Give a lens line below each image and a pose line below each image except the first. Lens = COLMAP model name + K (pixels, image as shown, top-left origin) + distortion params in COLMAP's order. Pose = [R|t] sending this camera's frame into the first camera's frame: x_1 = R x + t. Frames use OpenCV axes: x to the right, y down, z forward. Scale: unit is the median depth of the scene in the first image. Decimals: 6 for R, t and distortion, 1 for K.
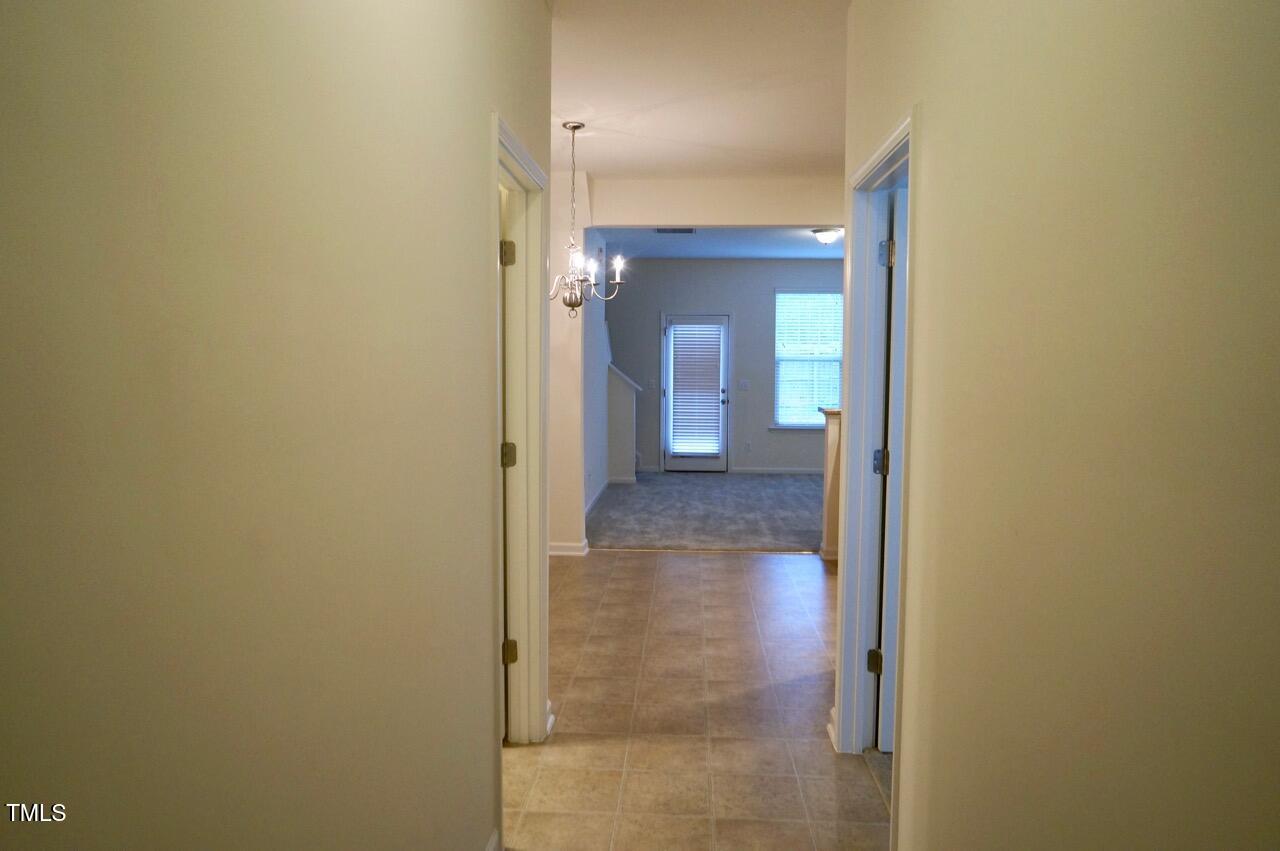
lens RADIAL K [[860.6, 0, 641.3], [0, 860.6, 422.7], [0, 0, 1]] dist [-0.008421, 0.020756]
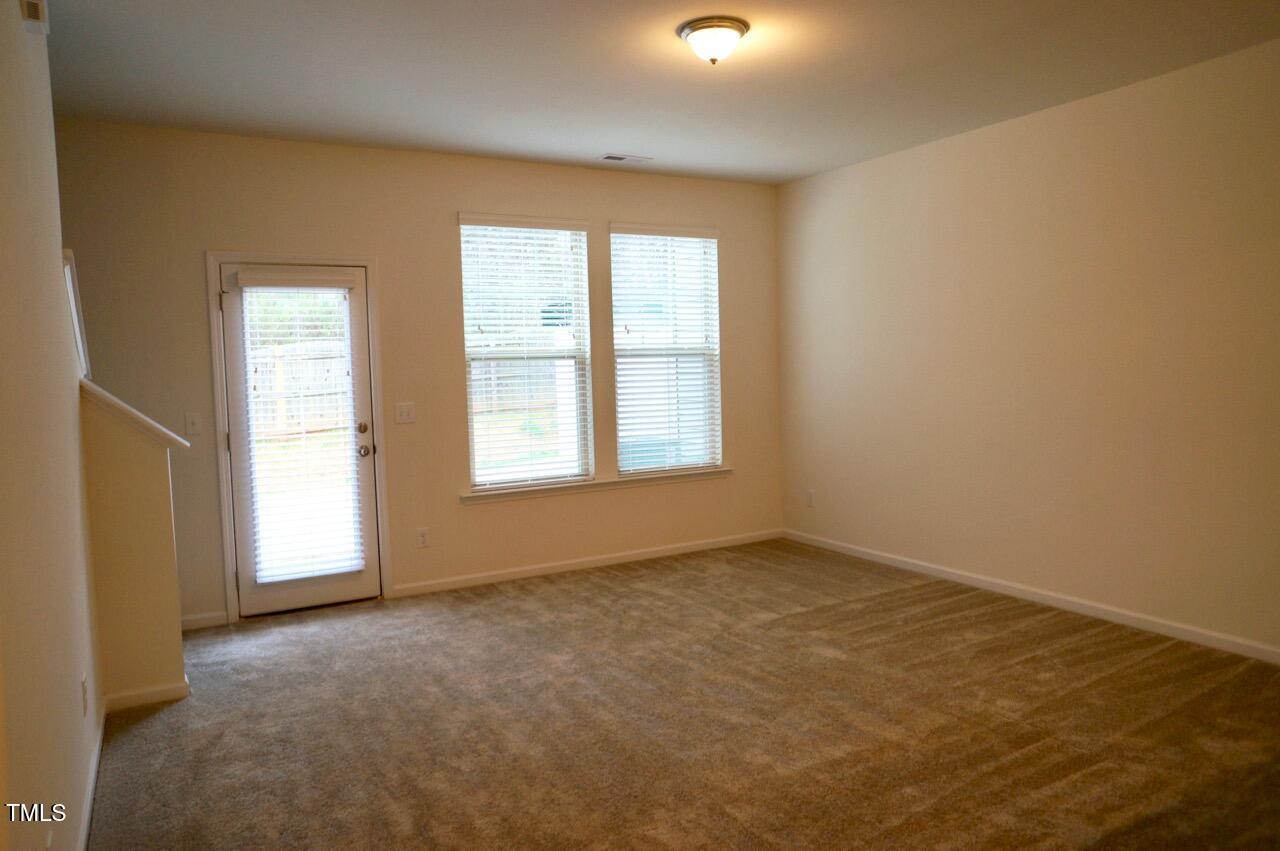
lens RADIAL K [[860.6, 0, 630.6], [0, 860.6, 431.0], [0, 0, 1]] dist [-0.008421, 0.020756]
pose [[0.845106, -0.064088, 0.530744, -0.030474], [0.058077, 0.997919, 0.028023, -0.039831], [-0.531435, 0.007142, 0.847069, 0.529095]]
